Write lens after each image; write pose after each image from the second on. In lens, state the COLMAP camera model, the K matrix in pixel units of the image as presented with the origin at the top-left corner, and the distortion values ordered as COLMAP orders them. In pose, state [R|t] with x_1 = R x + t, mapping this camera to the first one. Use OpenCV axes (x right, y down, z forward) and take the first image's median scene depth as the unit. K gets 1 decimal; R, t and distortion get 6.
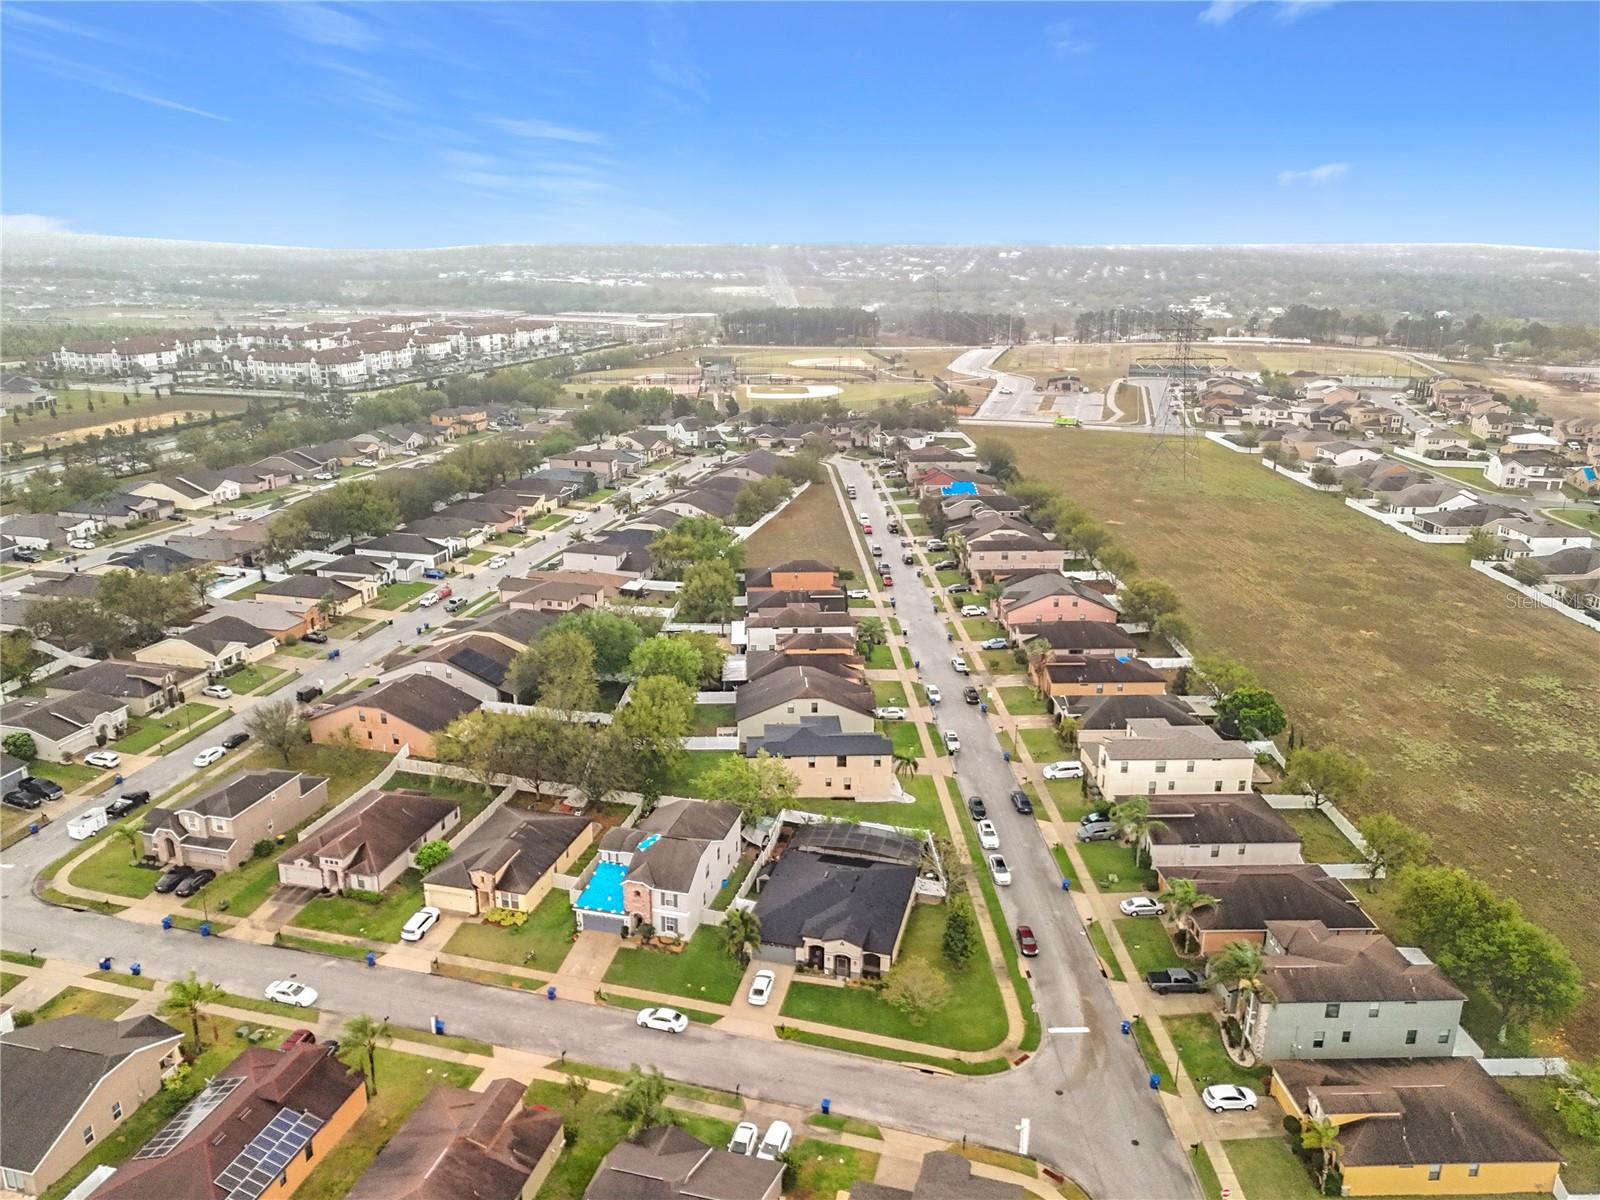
lens RADIAL K [[1164.3, 0, 795.6], [0, 1164.3, 606.7], [0, 0, 1]] dist [0.094374, -0.086274]
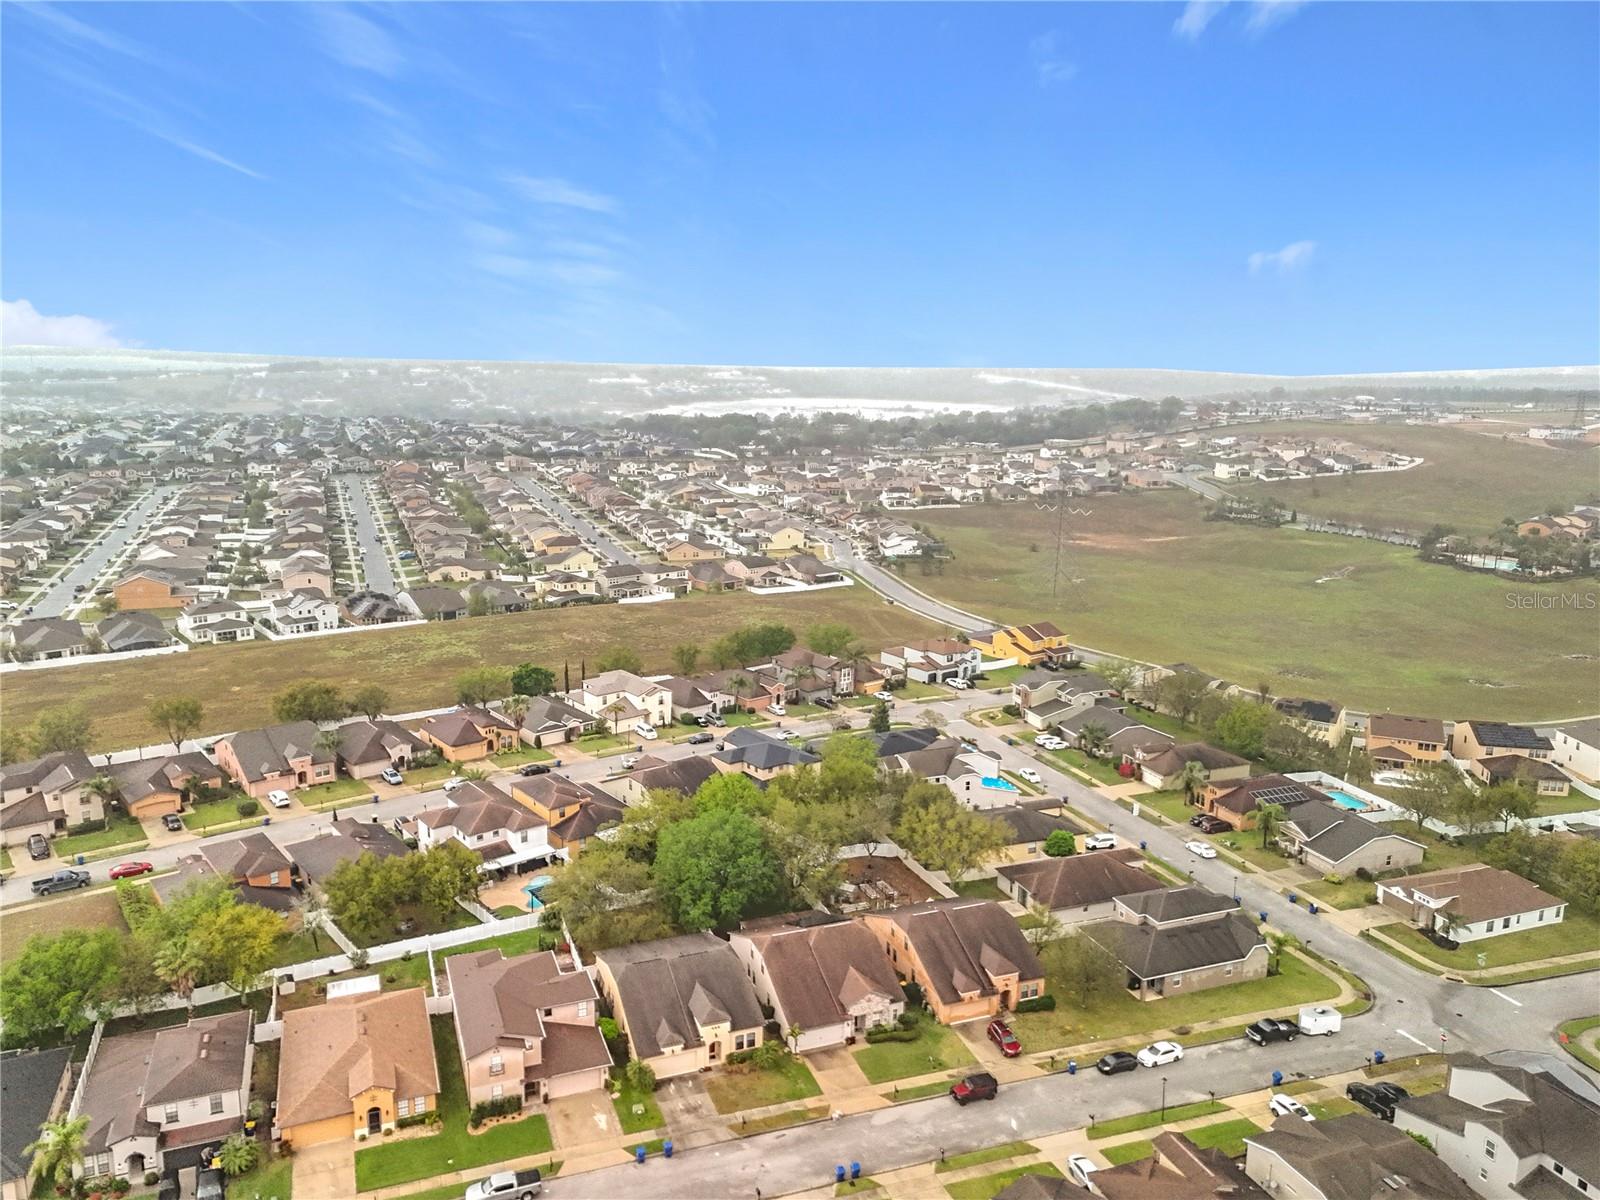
lens RADIAL K [[1195.0, 0, 798.2], [0, 1195.0, 611.3], [0, 0, 1]] dist [0.095432, -0.091183]
pose [[-0.587886, -0.188623, 0.786646, -1.056048], [0.232536, 0.891989, 0.387664, -0.540501], [-0.774801, 0.410826, -0.480526, 1.667421]]
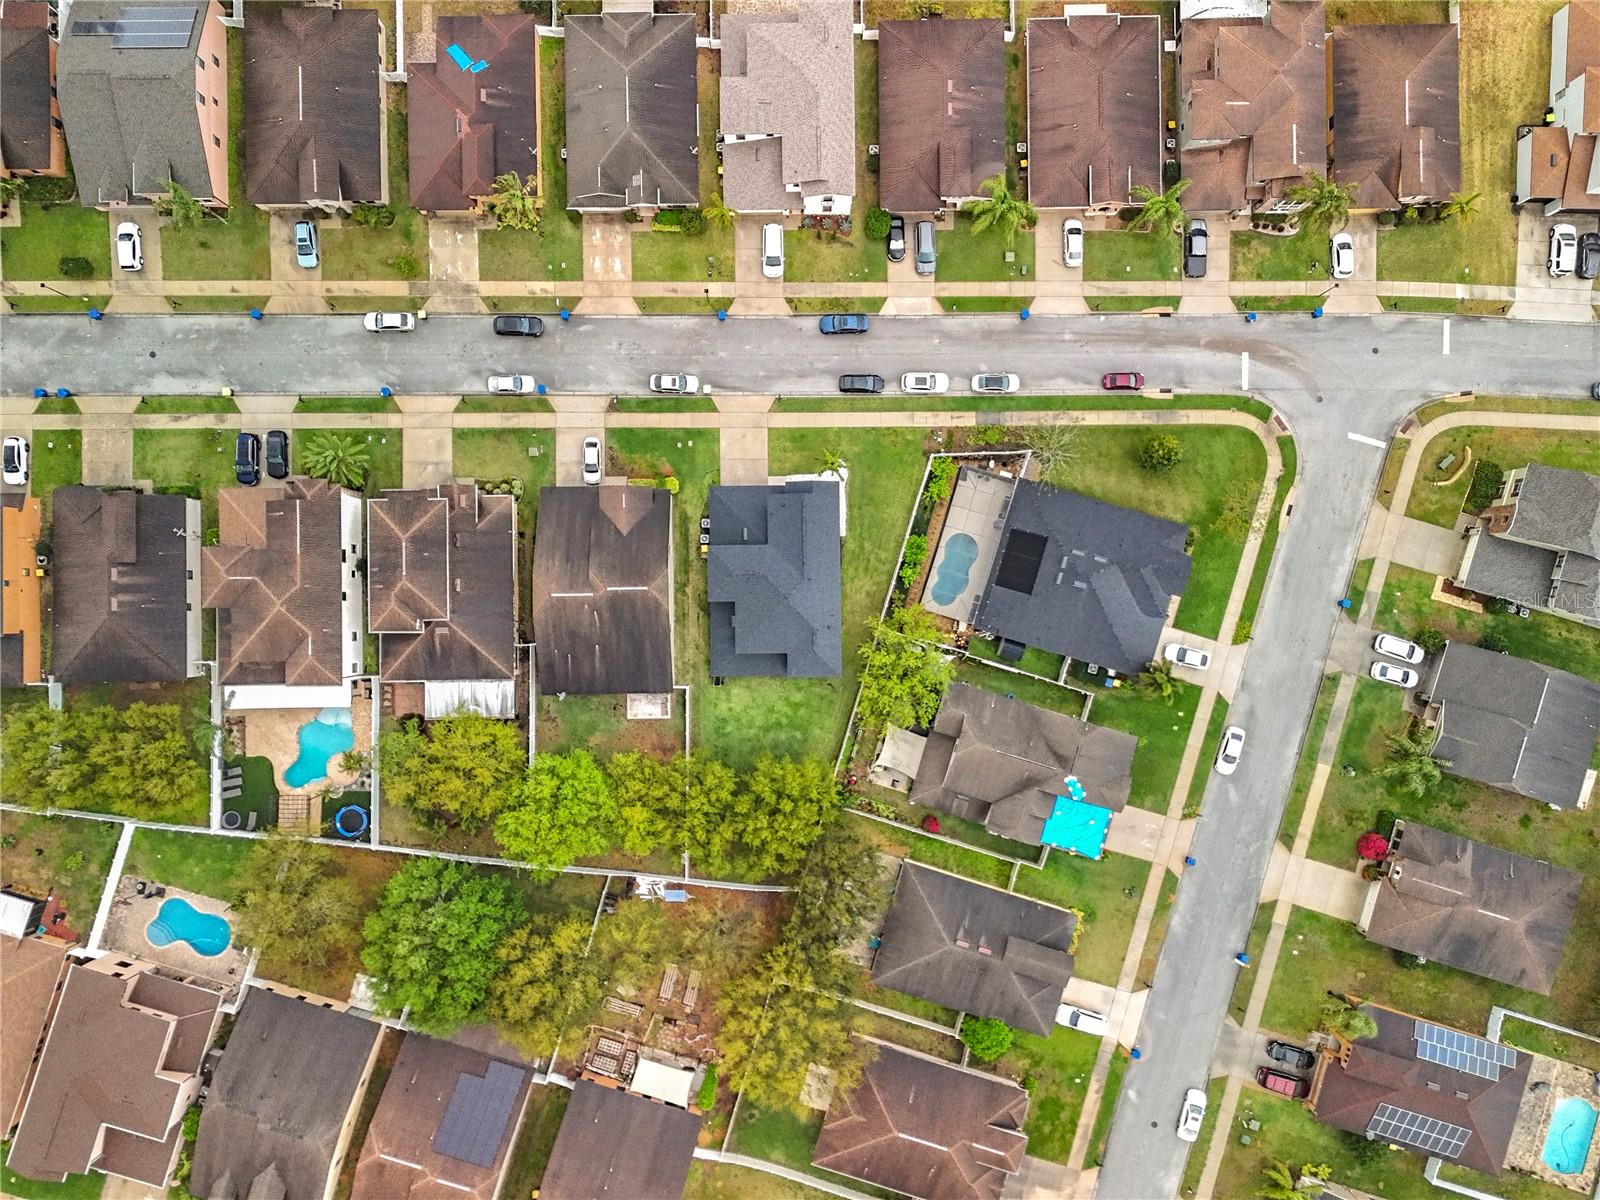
lens RADIAL K [[1164.3, 0, 795.6], [0, 1164.3, 606.7], [0, 0, 1]] dist [0.094374, -0.086274]
pose [[0.033918, -0.999422, 0.002495, 0.000886], [0.309817, 0.012888, 0.950709, -0.637011], [-0.950191, -0.031473, 0.310075, 0.850525]]
